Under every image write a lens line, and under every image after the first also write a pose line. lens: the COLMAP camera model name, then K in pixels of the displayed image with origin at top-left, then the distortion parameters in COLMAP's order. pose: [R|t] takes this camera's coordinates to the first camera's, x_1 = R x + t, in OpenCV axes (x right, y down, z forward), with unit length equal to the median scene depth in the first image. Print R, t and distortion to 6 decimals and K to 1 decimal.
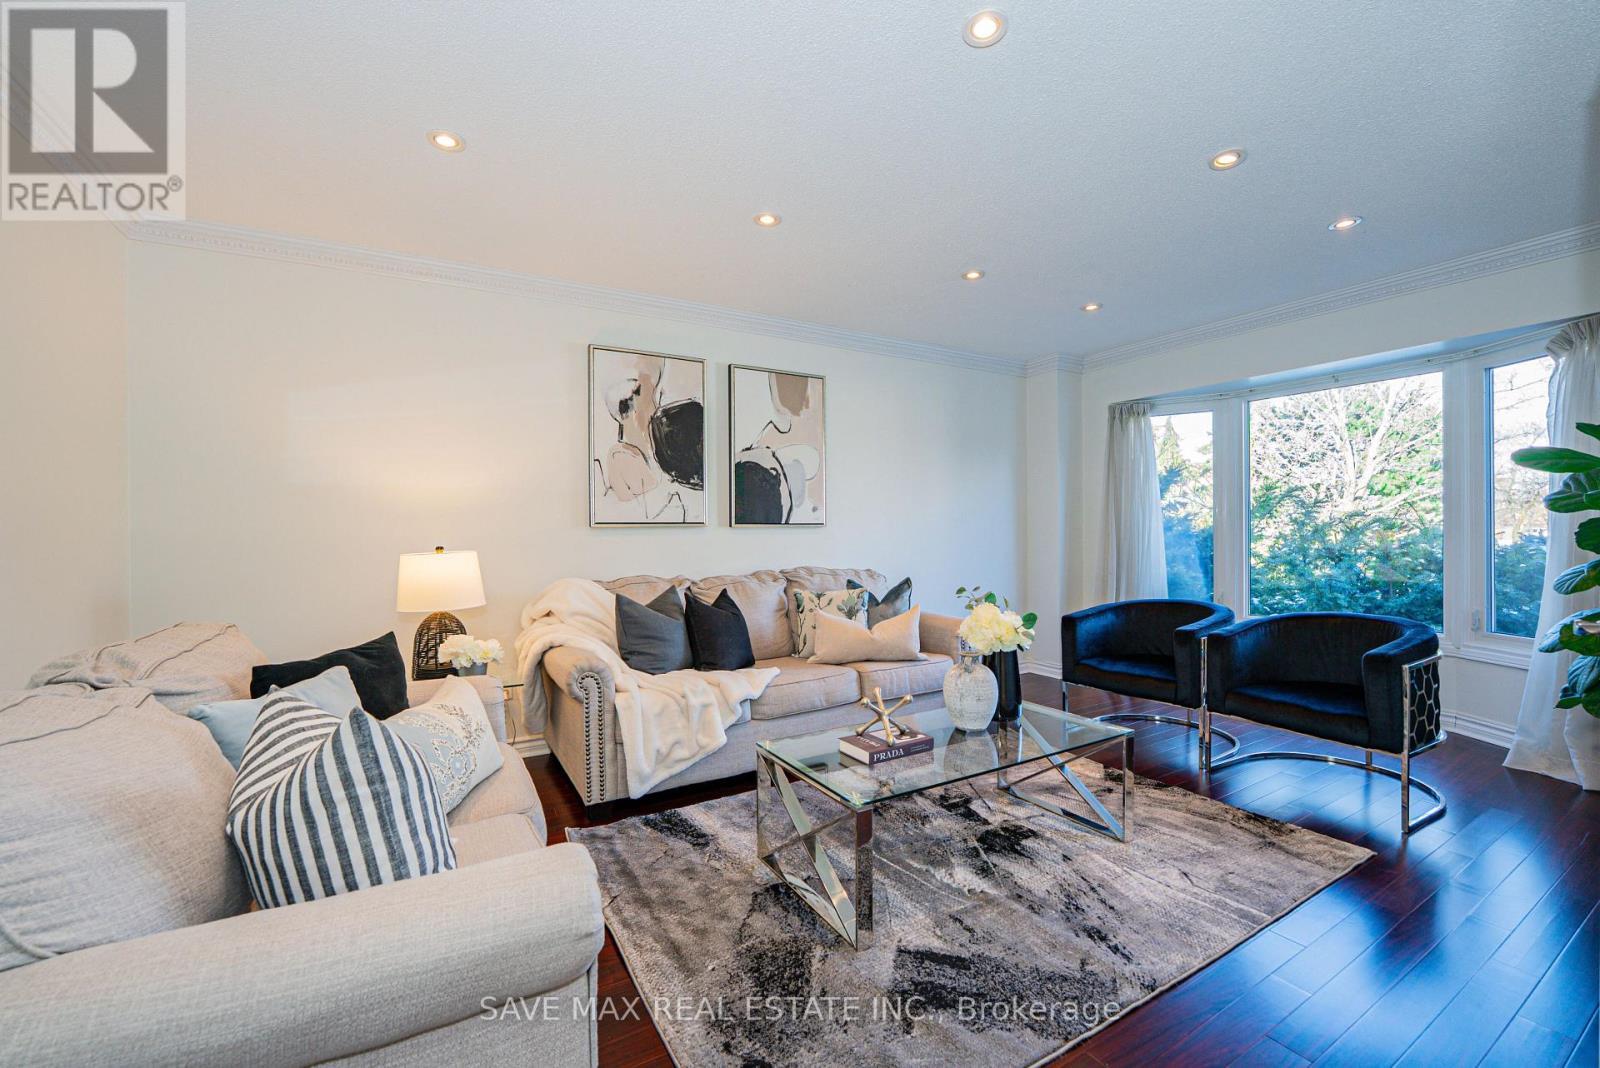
lens RADIAL K [[650.1, 0, 798.1], [0, 650.1, 533.7], [0, 0, 1]] dist [-0.025636, 0.000293]
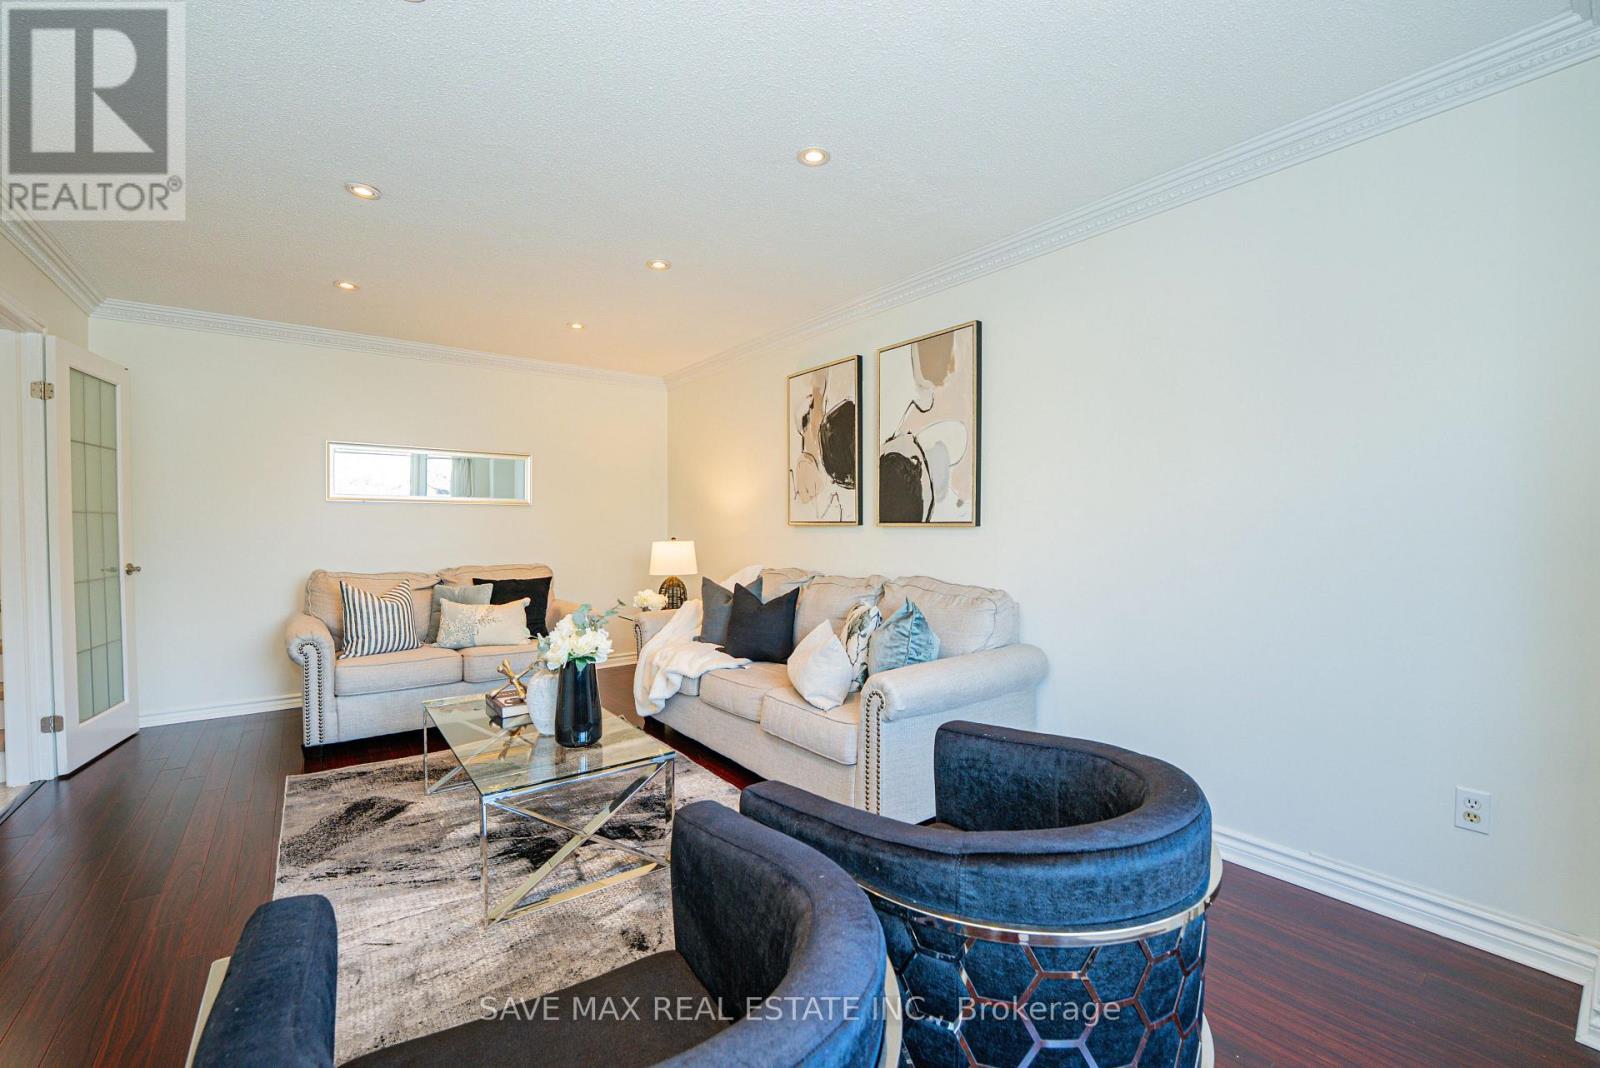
lens RADIAL K [[650.1, 0, 796.3], [0, 650.1, 539.0], [0, 0, 1]] dist [-0.025636, 0.000293]
pose [[0.136568, 0.024621, -0.990325, 0.832757], [-0.006760, 0.999691, 0.023922, -0.013987], [0.990608, 0.003427, 0.136692, 0.787935]]
